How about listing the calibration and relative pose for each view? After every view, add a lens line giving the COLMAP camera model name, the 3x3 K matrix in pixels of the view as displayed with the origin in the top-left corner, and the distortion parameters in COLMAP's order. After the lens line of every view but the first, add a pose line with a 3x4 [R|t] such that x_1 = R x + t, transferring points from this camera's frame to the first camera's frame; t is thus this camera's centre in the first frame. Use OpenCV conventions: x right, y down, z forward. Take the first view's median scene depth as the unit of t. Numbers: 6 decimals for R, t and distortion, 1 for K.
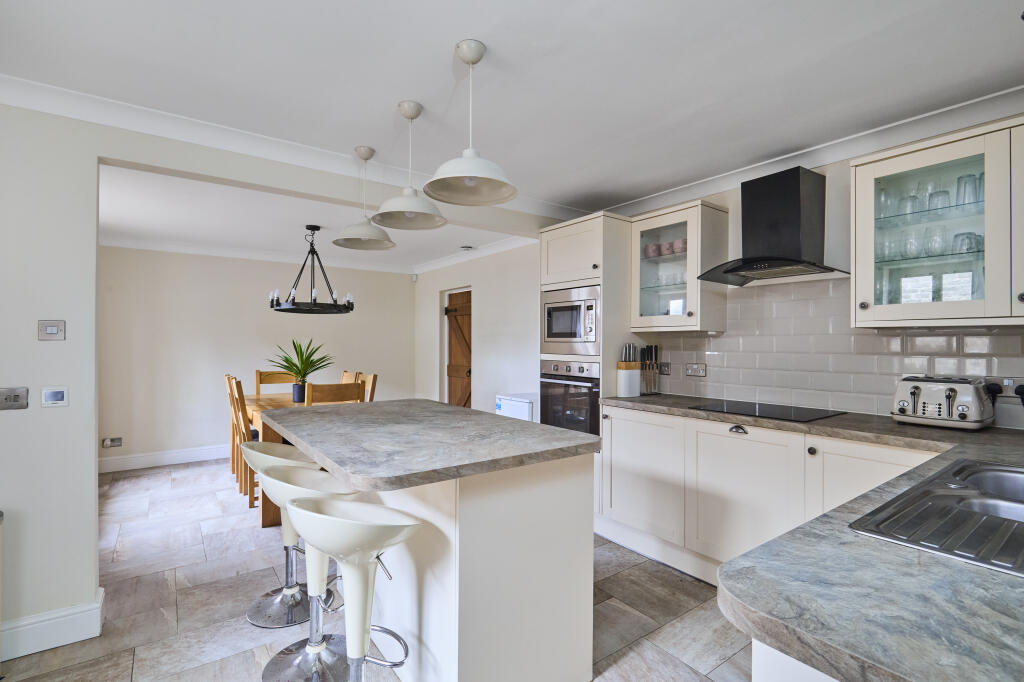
lens RADIAL K [[477.3, 0, 507.2], [0, 477.3, 338.2], [0, 0, 1]] dist [0.002496, -0.000016]
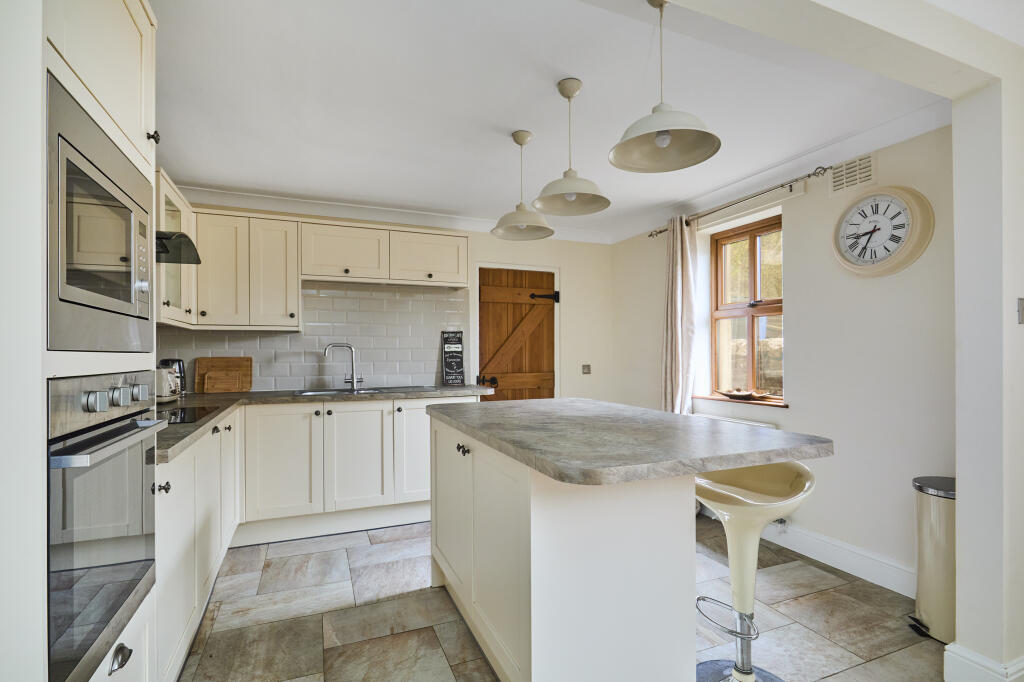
lens RADIAL K [[490.0, 0, 512.0], [0, 490.0, 341.0], [0, 0, 1]] dist [-0.000536, -0.000016]
pose [[-0.970464, 0.006502, 0.241158, -0.296201], [0.000079, 0.999645, -0.026633, 0.046886], [-0.241246, -0.025828, -0.970120, 1.789748]]
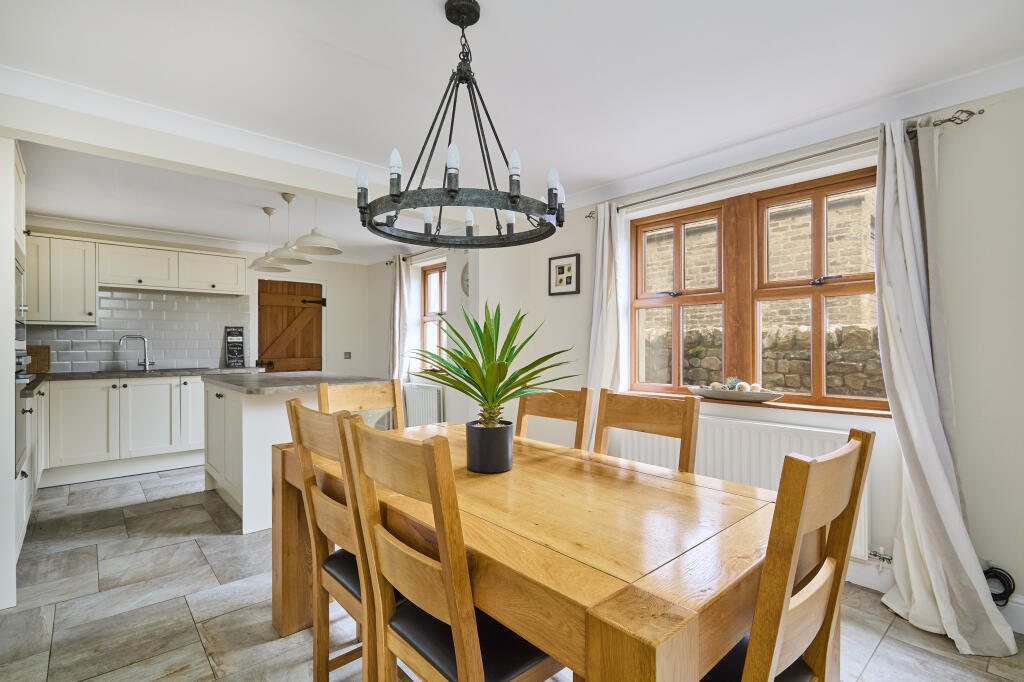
lens RADIAL K [[477.3, 0, 507.2], [0, 477.3, 338.2], [0, 0, 1]] dist [0.002496, -0.000016]
pose [[-0.995708, -0.002350, -0.092518, -0.751855], [-0.000866, 0.999870, -0.016075, 0.055379], [0.092544, -0.015926, -0.995581, 2.531376]]
